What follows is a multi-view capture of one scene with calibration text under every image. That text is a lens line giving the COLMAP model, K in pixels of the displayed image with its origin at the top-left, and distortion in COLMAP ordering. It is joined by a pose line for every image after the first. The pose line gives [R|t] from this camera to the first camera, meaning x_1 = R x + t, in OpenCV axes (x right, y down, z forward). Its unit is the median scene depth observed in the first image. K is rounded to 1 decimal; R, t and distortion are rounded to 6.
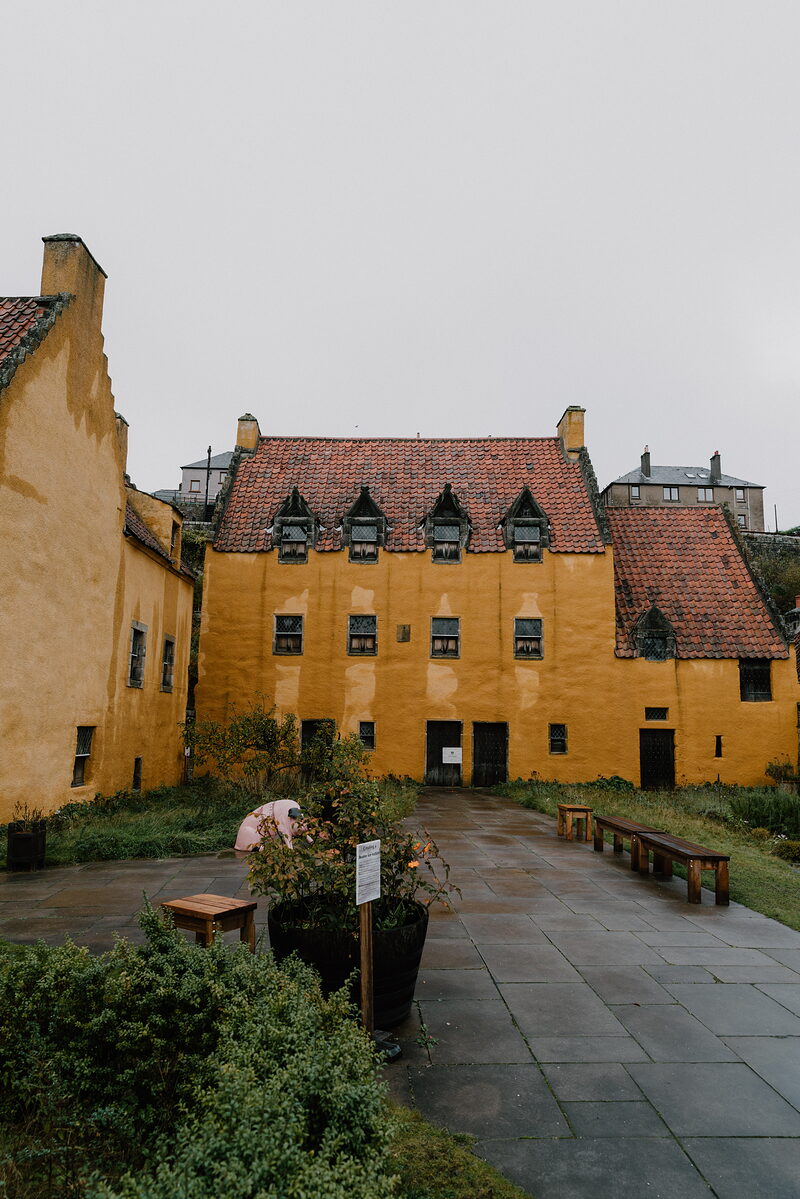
lens RADIAL K [[777.3, 0, 400.5], [0, 777.3, 606.3], [0, 0, 1]] dist [0.004329, 0.004978]
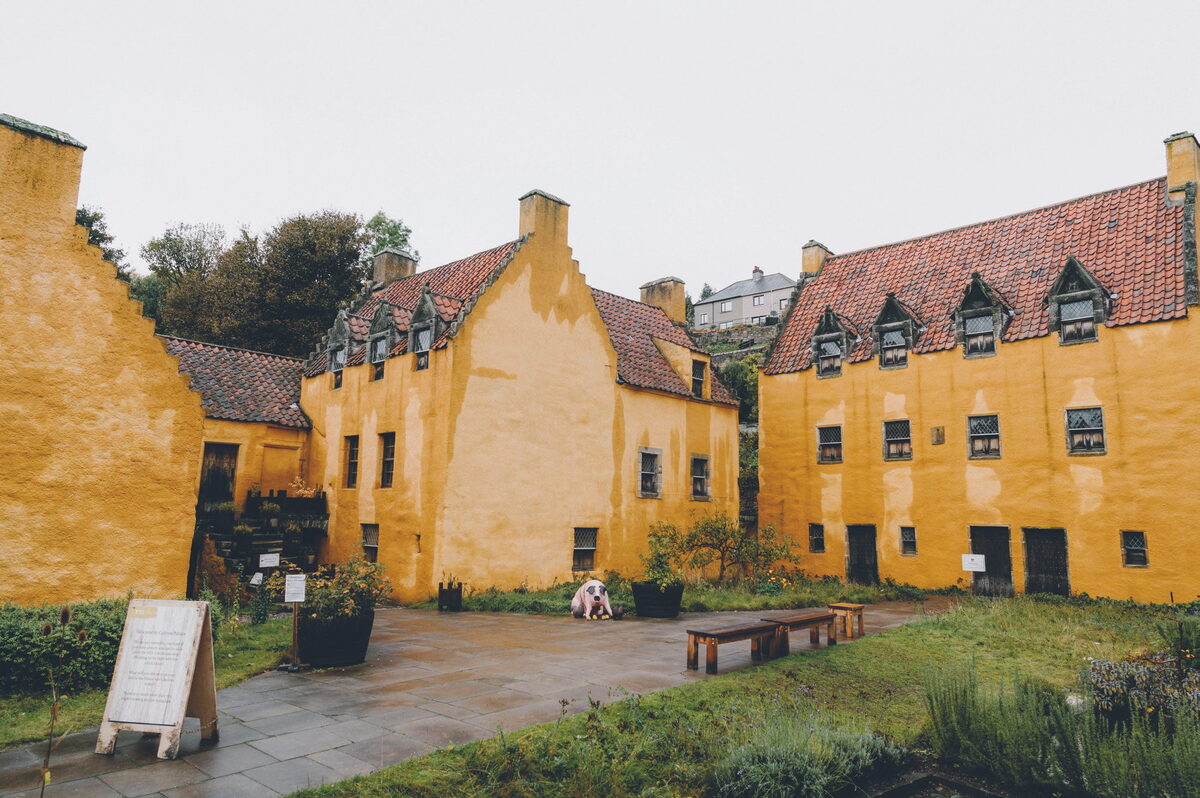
lens RADIAL K [[777.9, 0, 598.0], [0, 777.9, 393.5], [0, 0, 1]] dist [0.004329, 0.004978]
pose [[0.731728, -0.109388, -0.672762, 0.353618], [0.093585, 0.993814, -0.059802, 0.000877], [0.675141, -0.019202, 0.737438, -0.002899]]
